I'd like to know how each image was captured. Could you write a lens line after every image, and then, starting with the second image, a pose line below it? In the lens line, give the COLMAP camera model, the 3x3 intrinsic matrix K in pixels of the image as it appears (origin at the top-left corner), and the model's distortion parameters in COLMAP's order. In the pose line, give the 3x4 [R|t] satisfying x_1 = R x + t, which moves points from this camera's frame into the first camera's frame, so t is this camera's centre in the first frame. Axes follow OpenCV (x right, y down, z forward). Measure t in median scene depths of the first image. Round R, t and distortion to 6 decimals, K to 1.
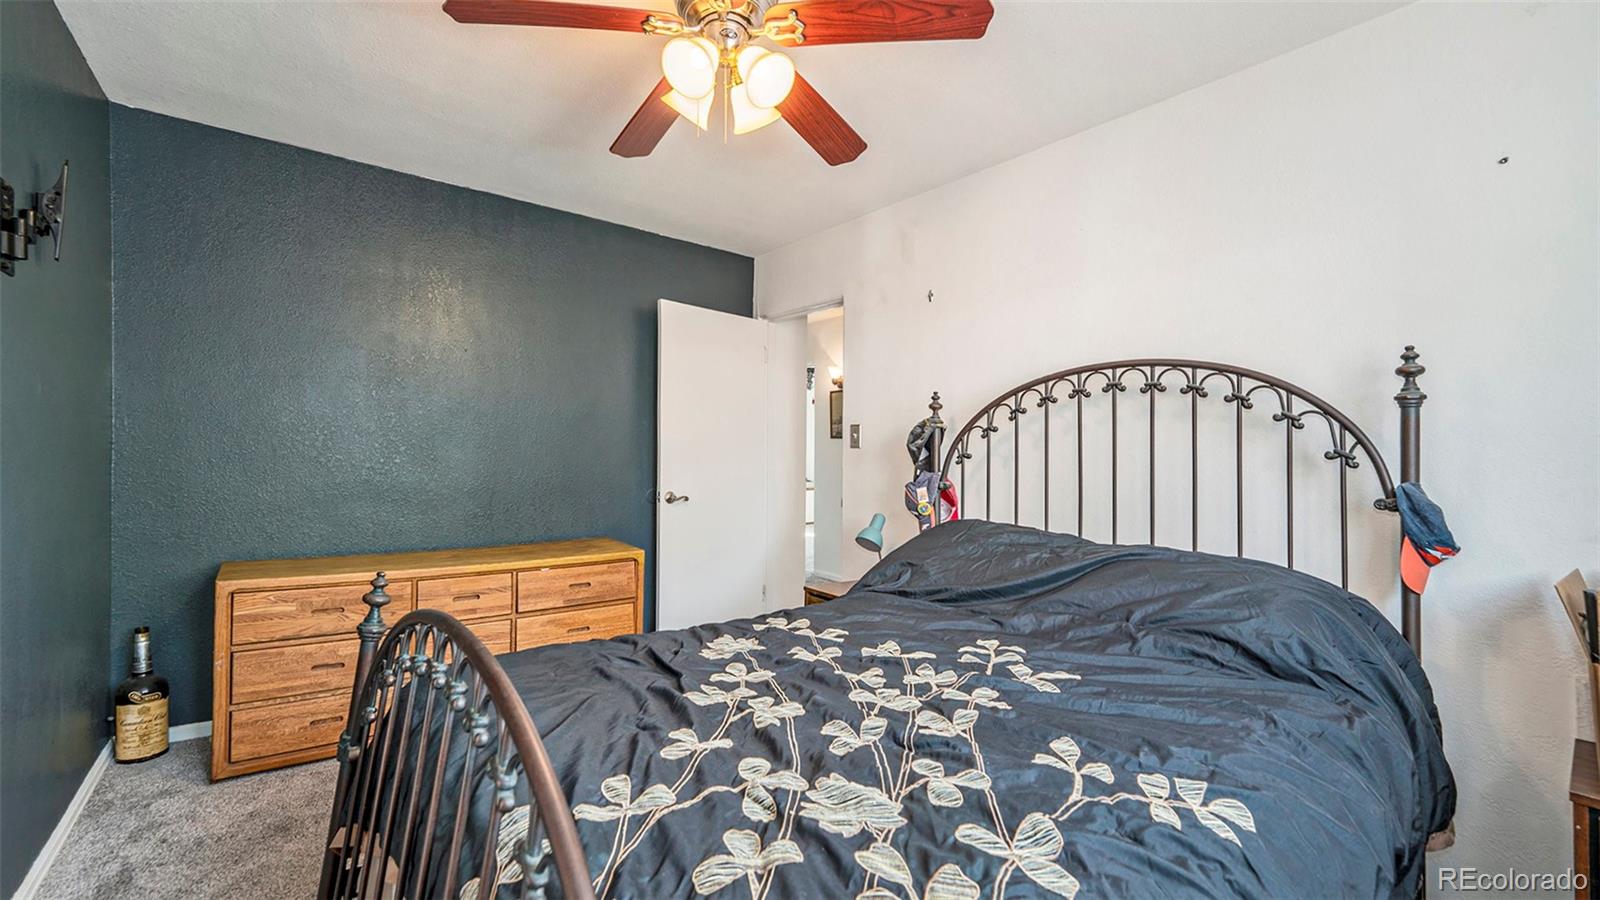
lens RADIAL K [[671.0, 0, 800.0], [0, 671.0, 450.0], [0, 0, 1]] dist [0.000615, 0.000142]
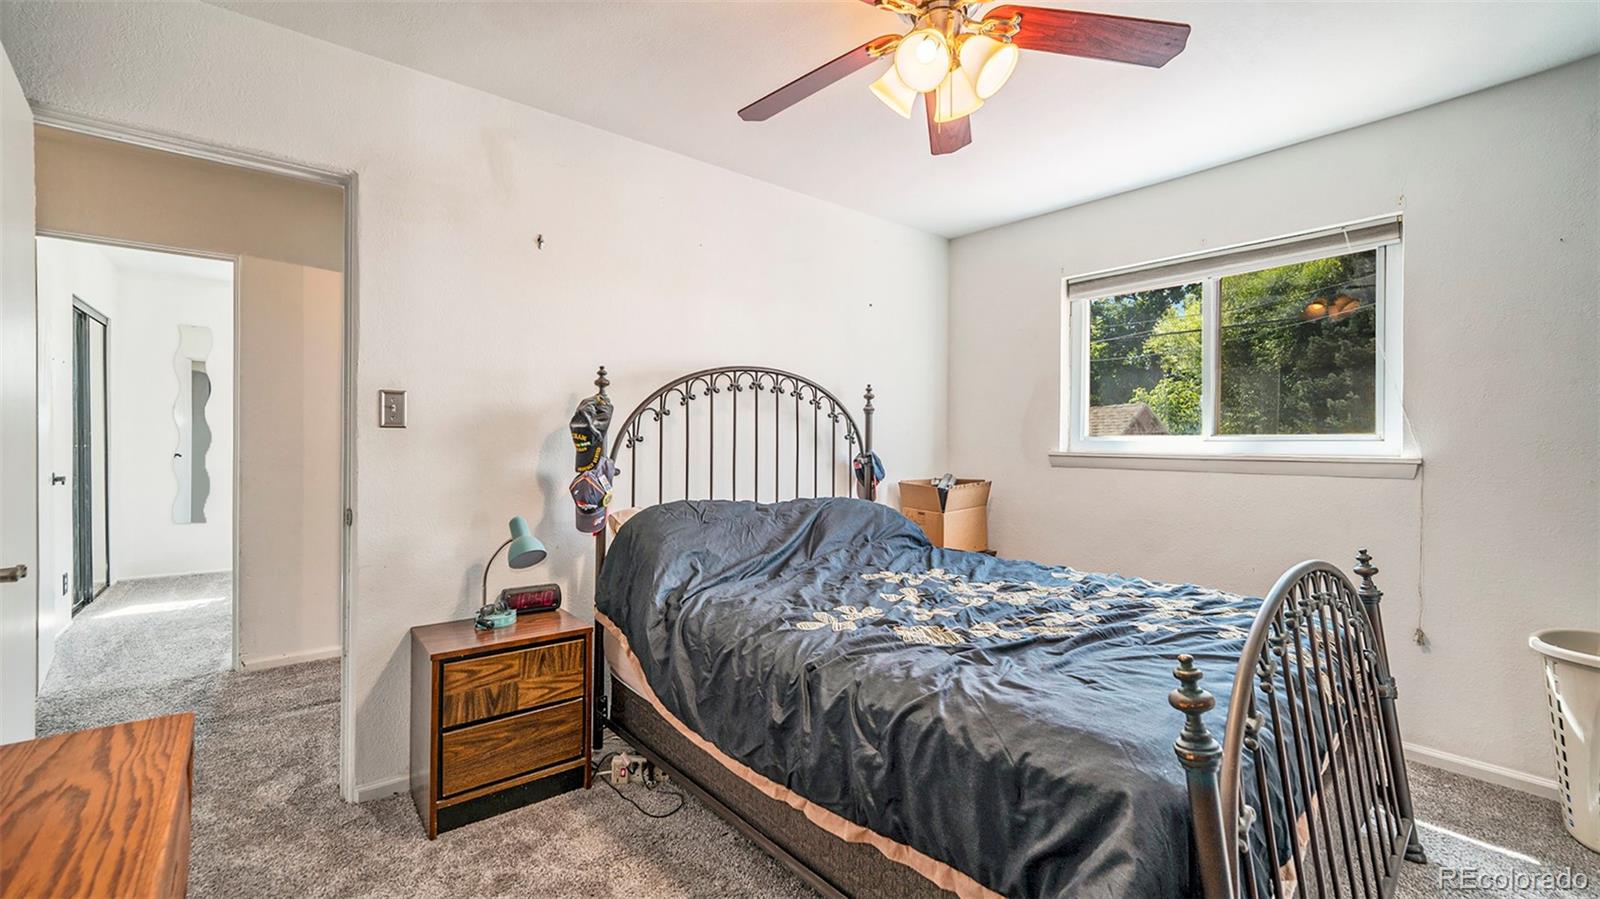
lens RADIAL K [[671.0, 0, 800.0], [0, 671.0, 449.5], [0, 0, 1]] dist [0.000615, 0.000142]
pose [[-0.077967, -0.014478, 0.996851, -0.761578], [0.001275, 0.999892, 0.014622, 0.010845], [-0.996955, 0.002411, -0.077940, 0.899470]]
